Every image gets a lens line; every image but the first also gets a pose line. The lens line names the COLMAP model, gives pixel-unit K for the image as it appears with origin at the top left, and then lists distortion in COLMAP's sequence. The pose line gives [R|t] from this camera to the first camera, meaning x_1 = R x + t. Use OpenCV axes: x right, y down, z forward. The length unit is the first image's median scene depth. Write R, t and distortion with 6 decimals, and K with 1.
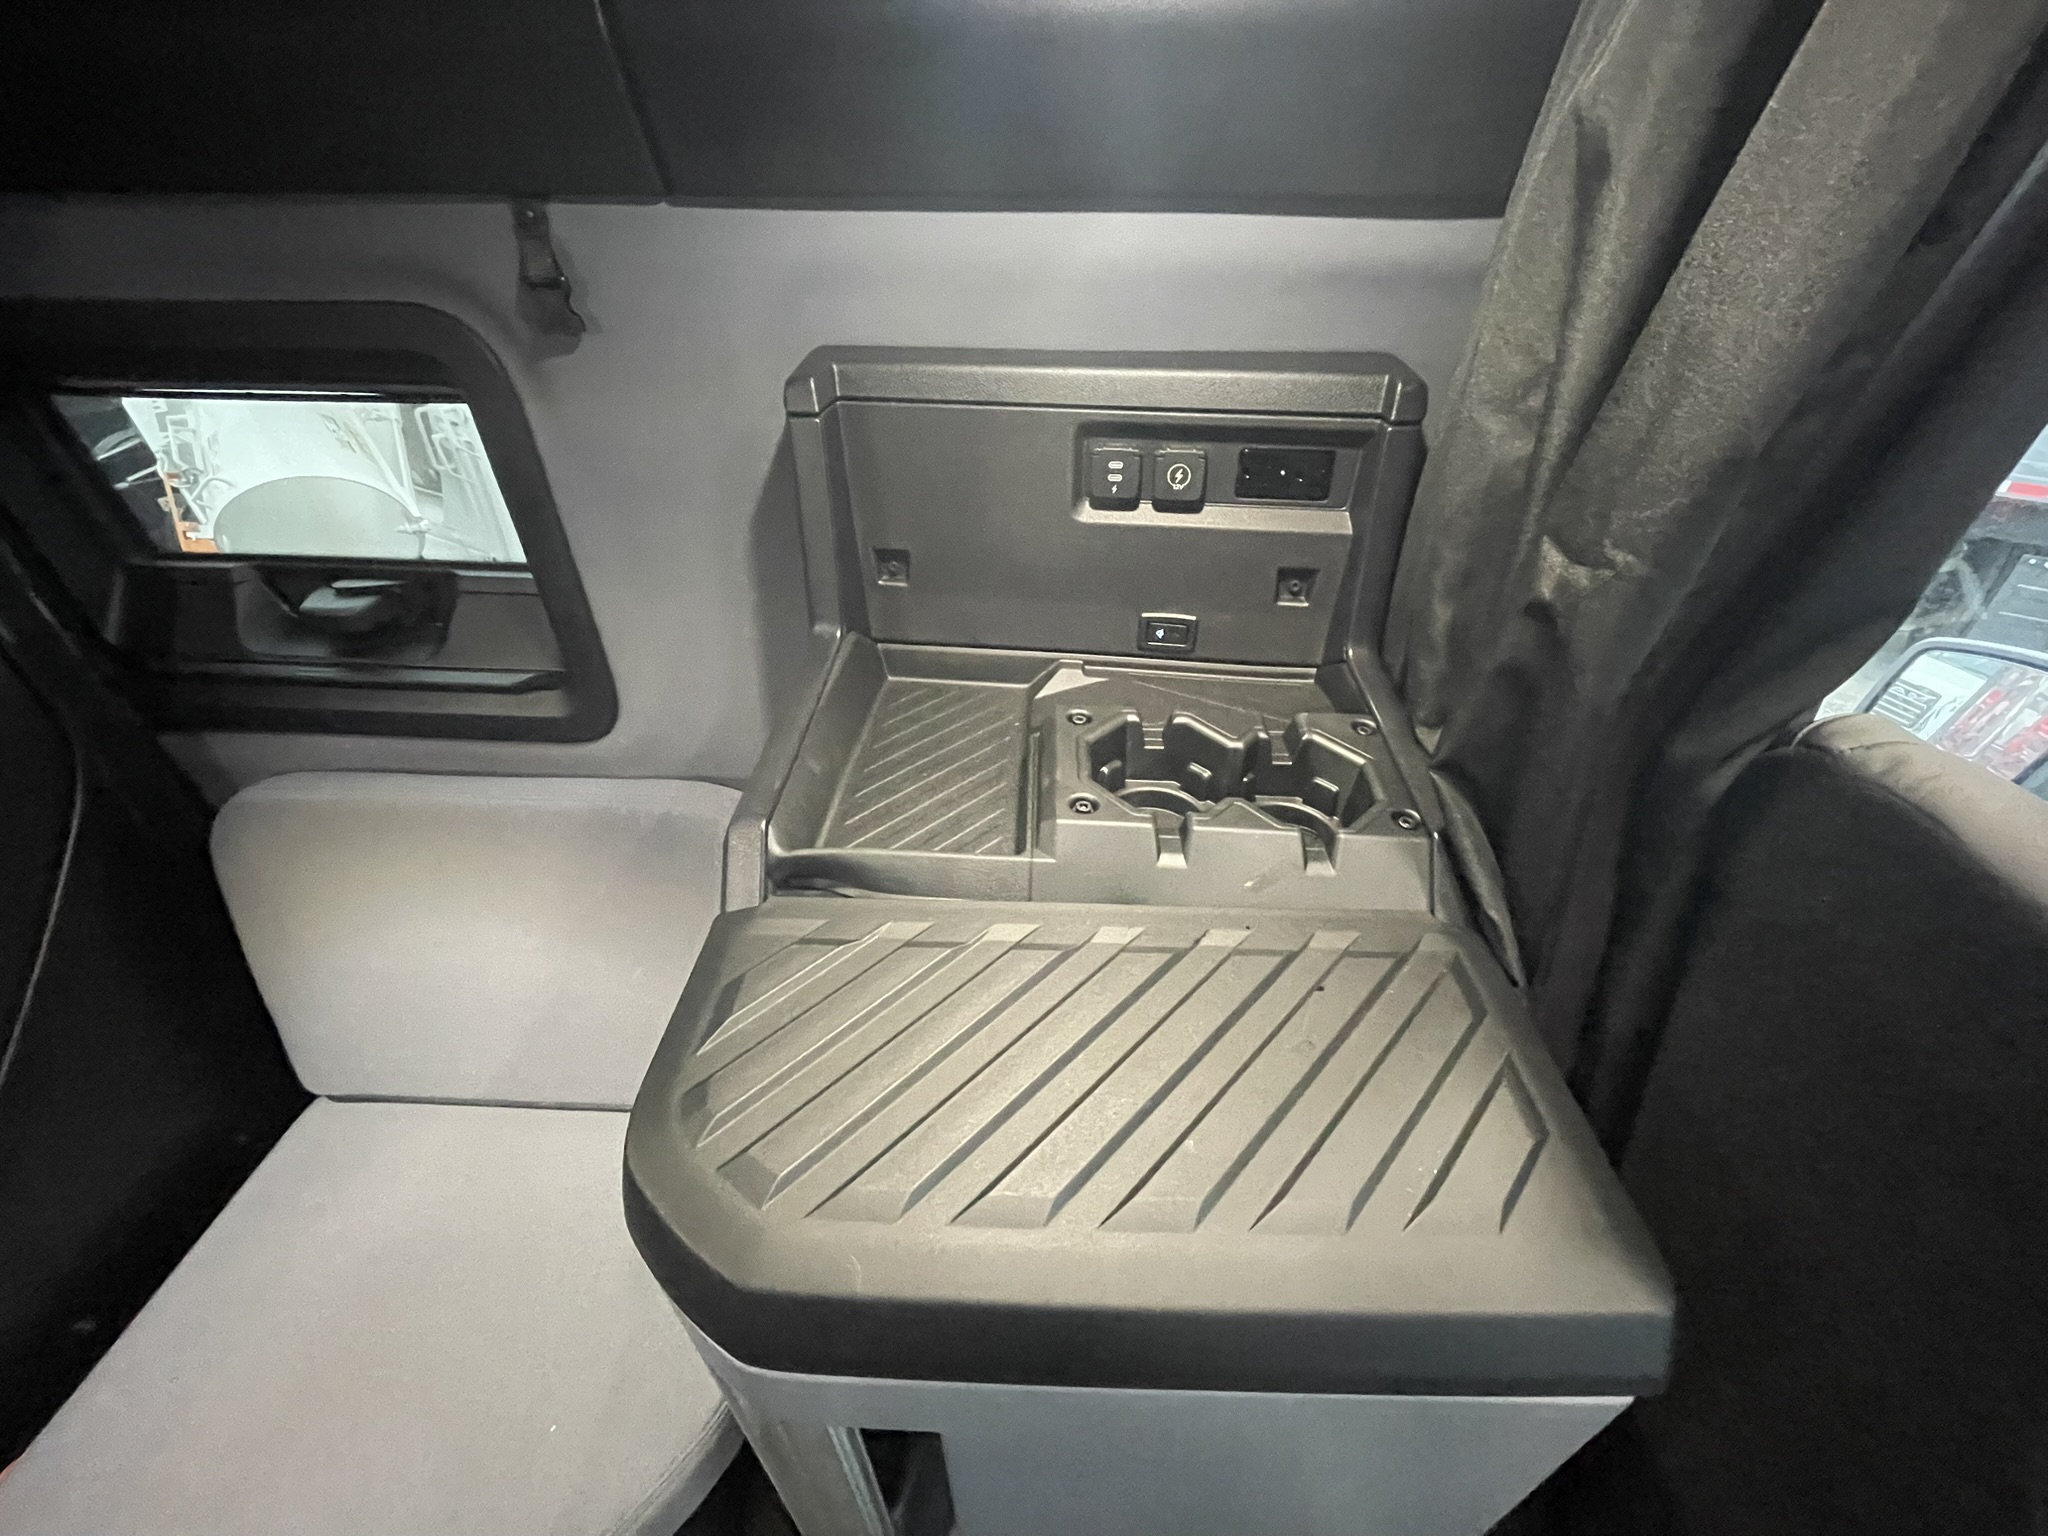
lens RADIAL K [[863.4, 0, 1029.4], [0, 863.4, 799.7], [0, 0, 1]] dist [-0.001478, -0.000120]
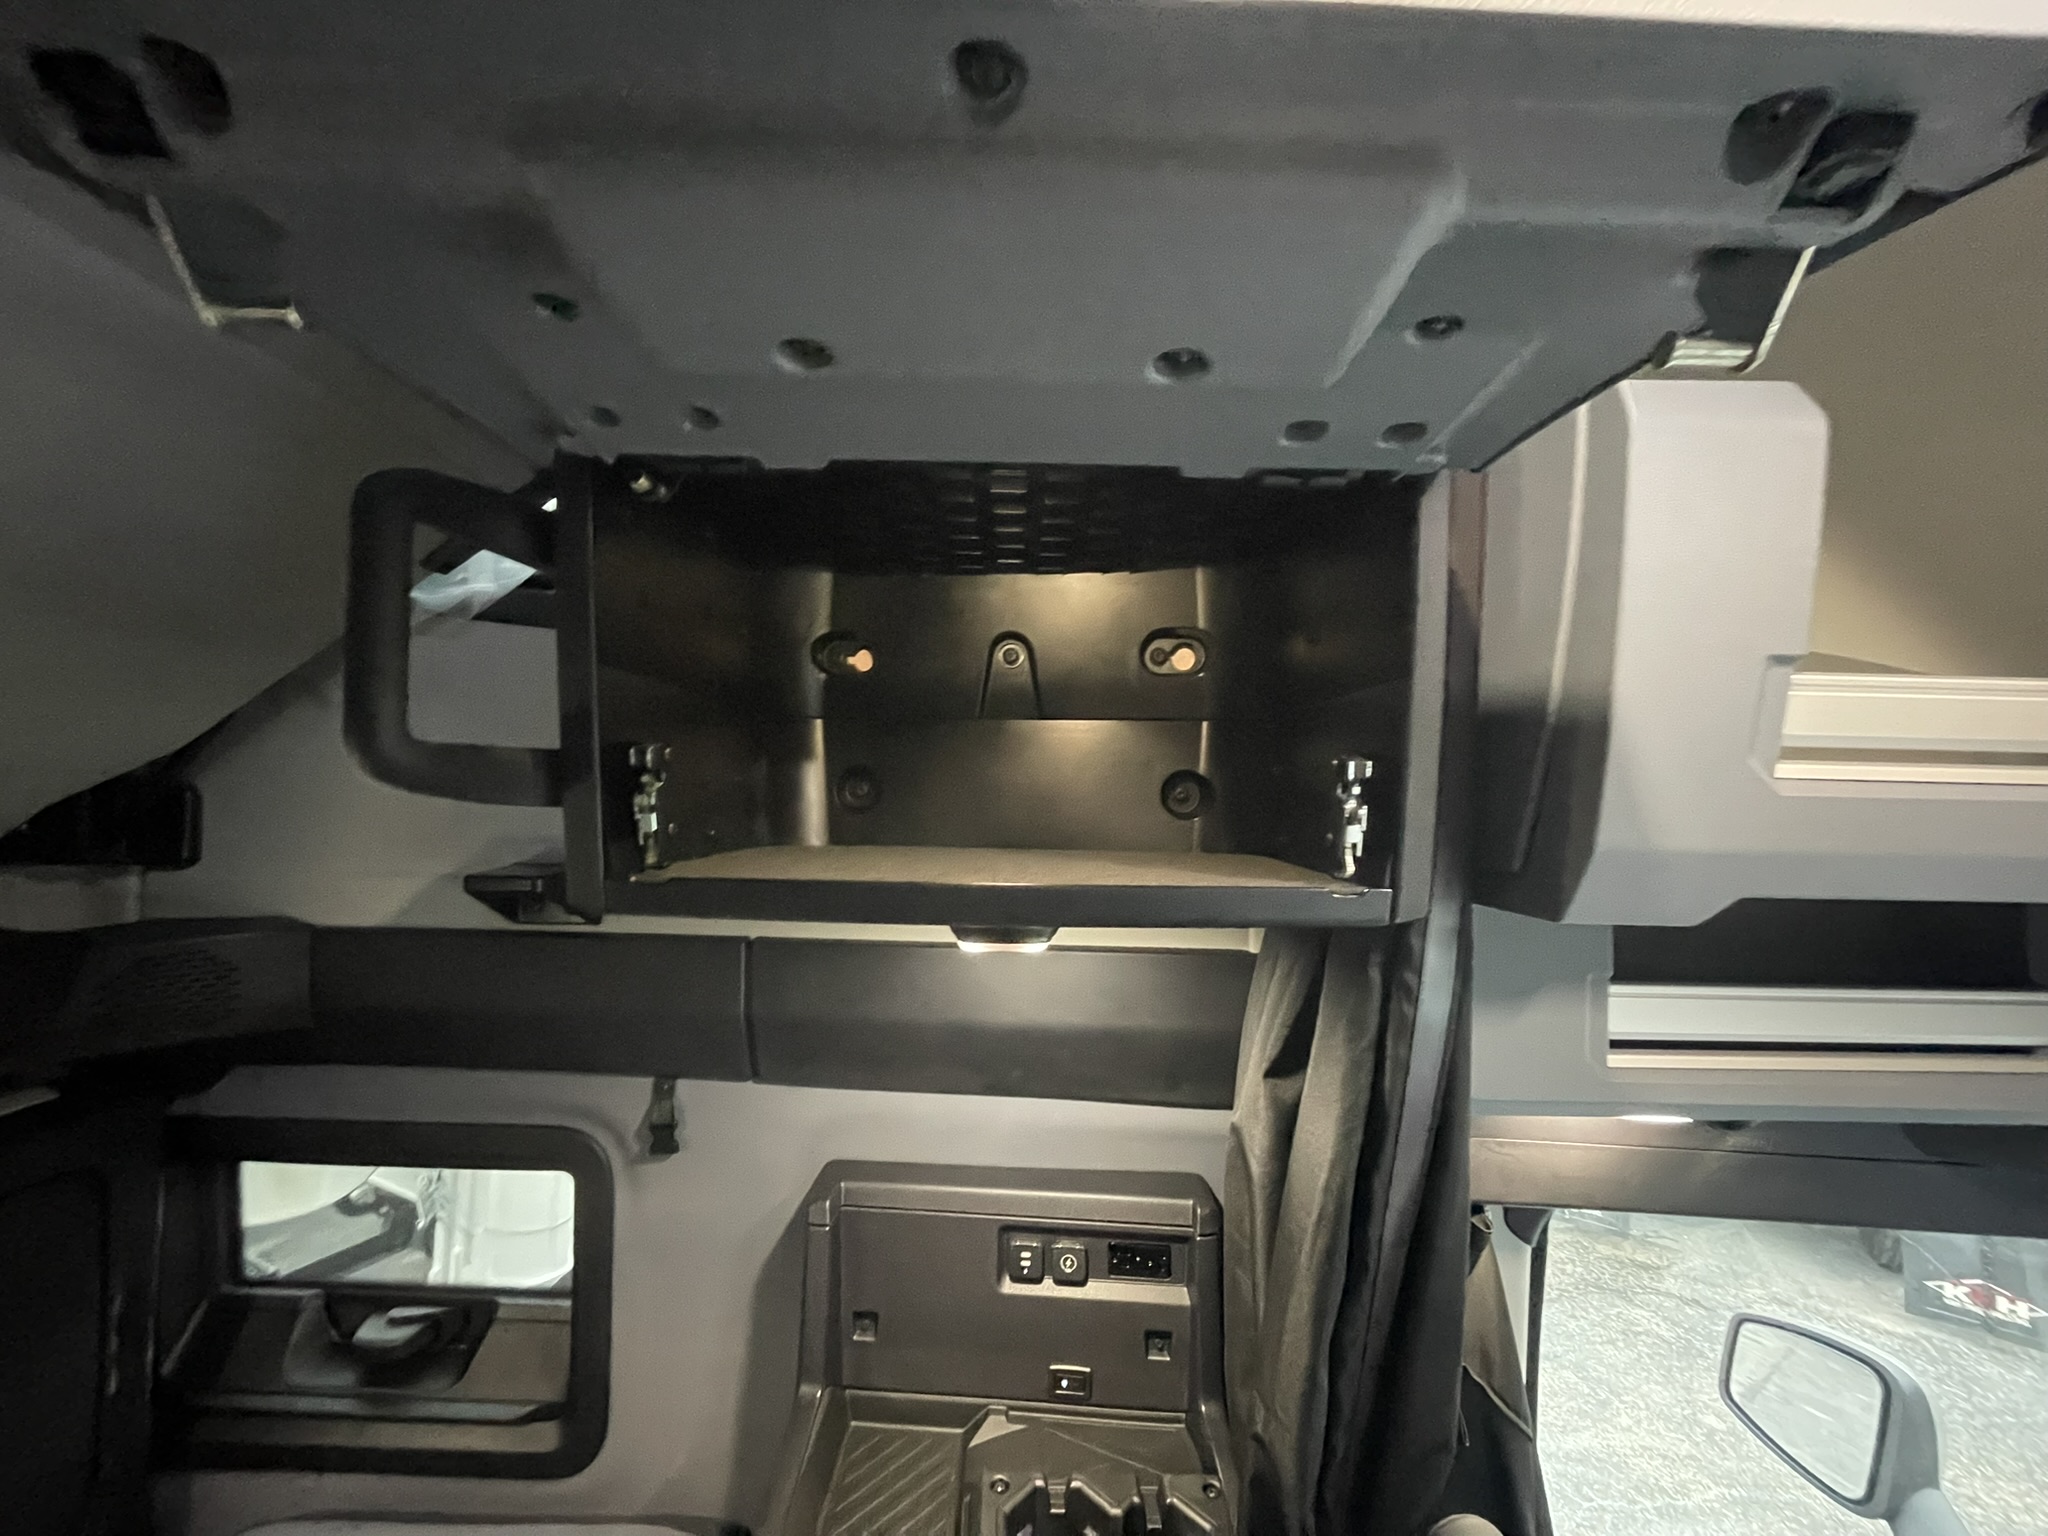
lens RADIAL K [[832.7, 0, 1031.6], [0, 832.7, 776.8], [0, 0, 1]] dist [-0.001272, -0.002351]
pose [[0.998419, 0.014684, 0.054266, 0.019473], [0.022693, 0.777883, -0.628000, -0.122211], [-0.051434, 0.628238, 0.776319, -0.595429]]
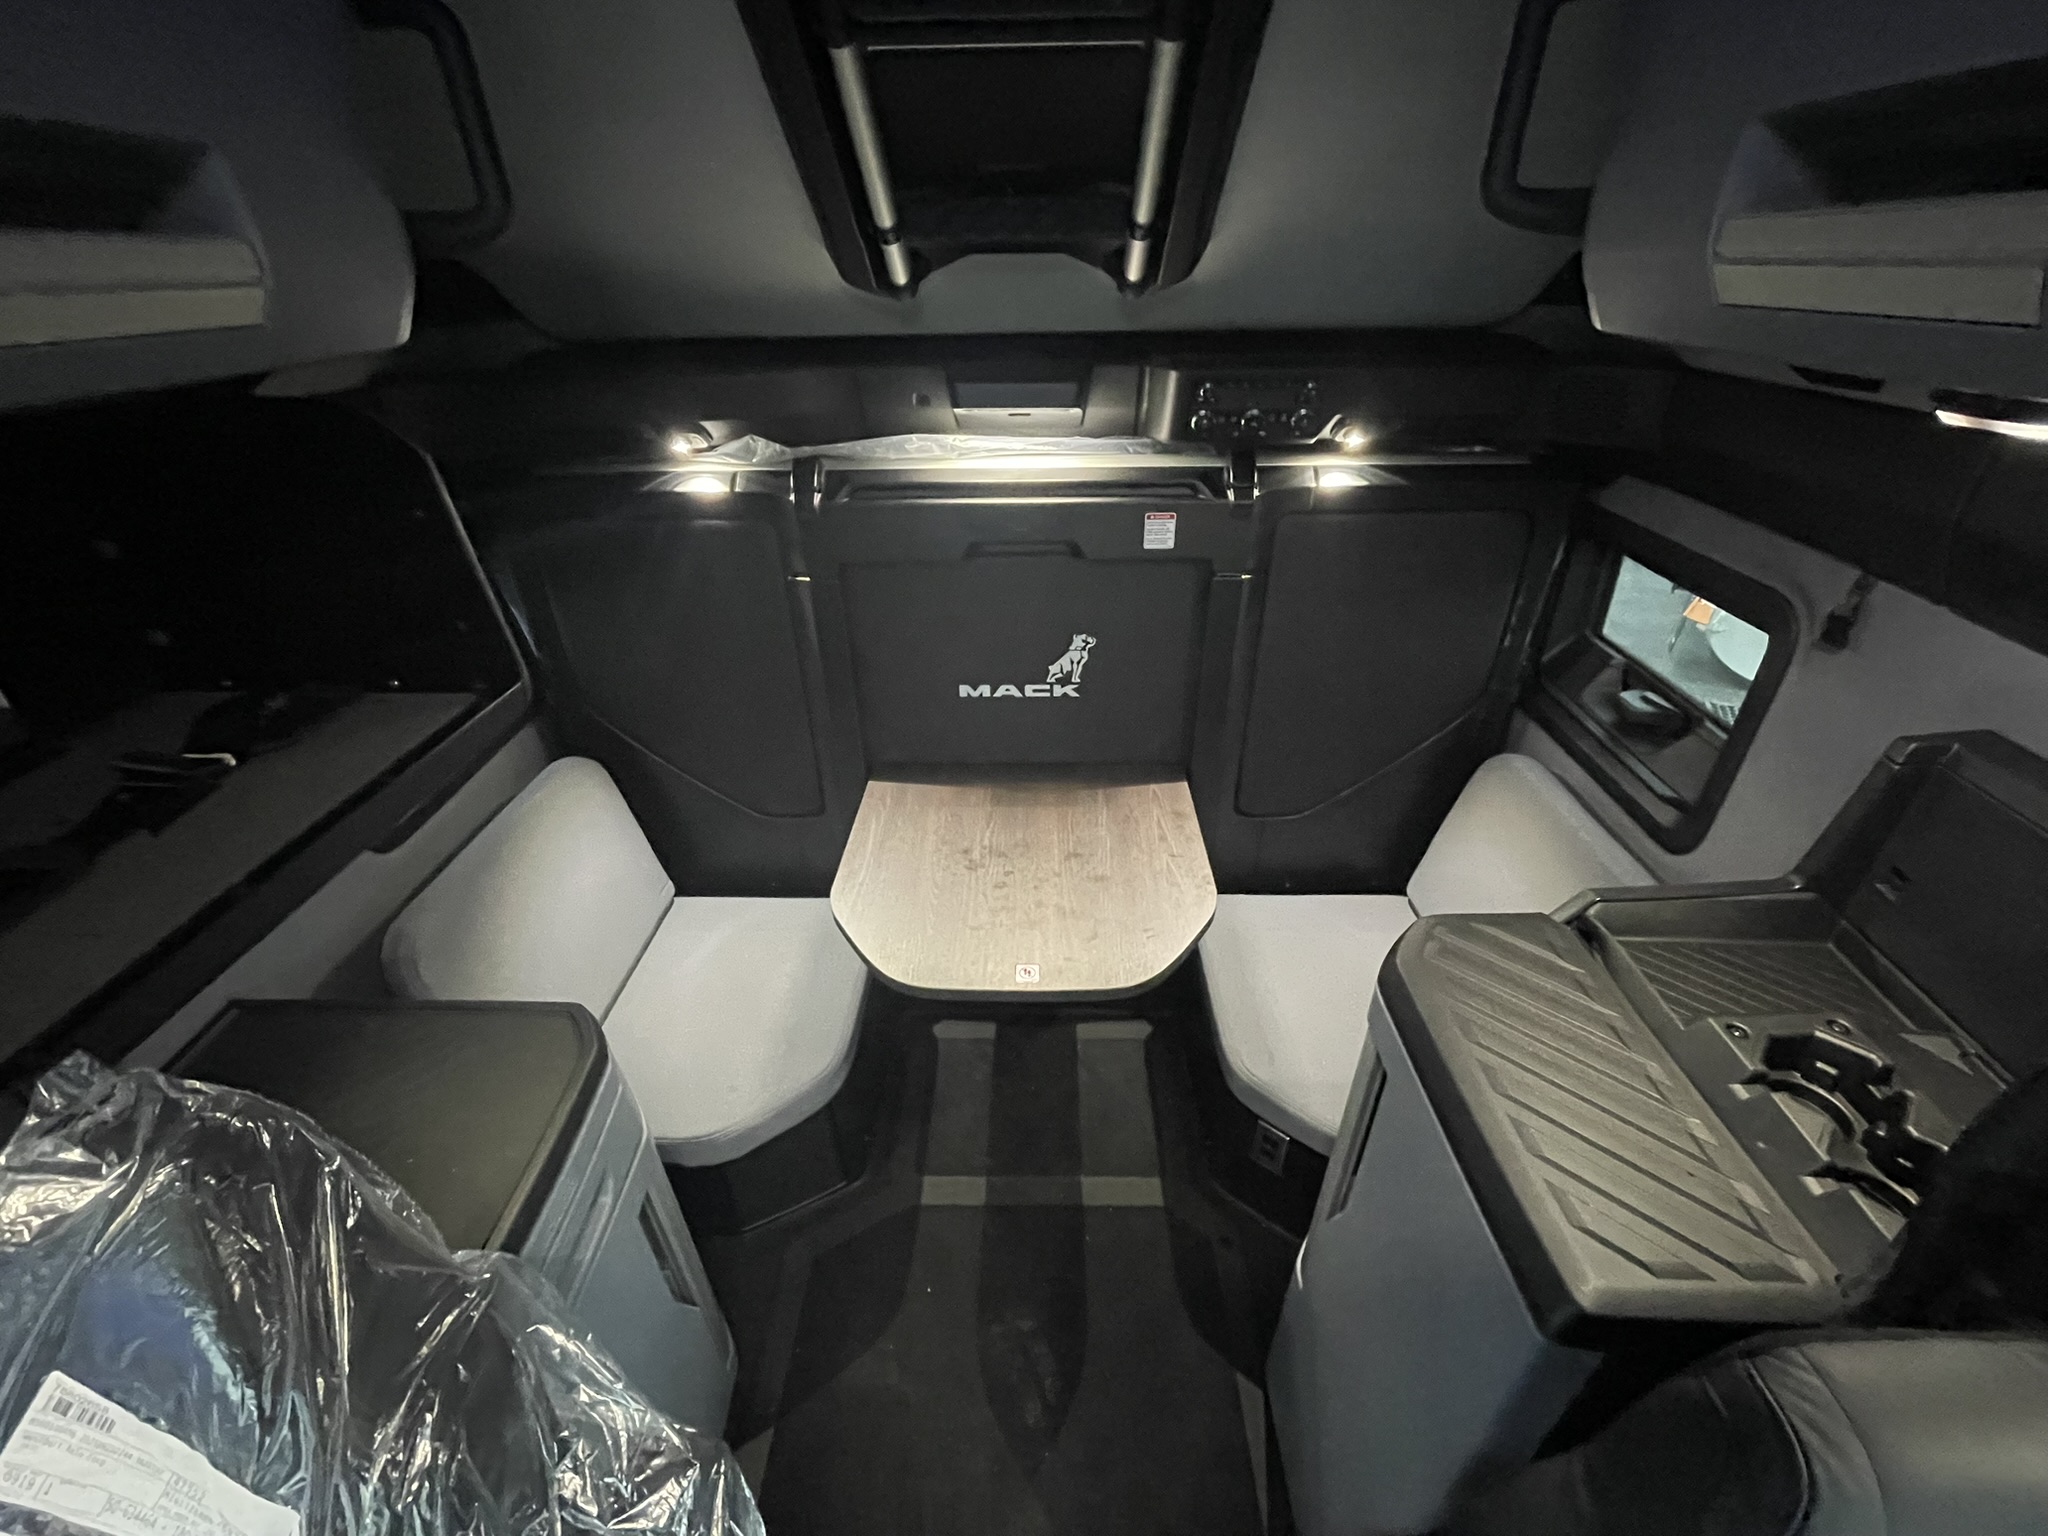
lens RADIAL K [[834.6, 0, 1022.4], [0, 834.6, 711.6], [0, 0, 1]] dist [-0.000999, -0.000279]
pose [[0.003432, 0.471921, -0.881634, 0.843607], [-0.621881, 0.691427, 0.367686, -0.104705], [0.783104, 0.547009, 0.295852, -0.518361]]
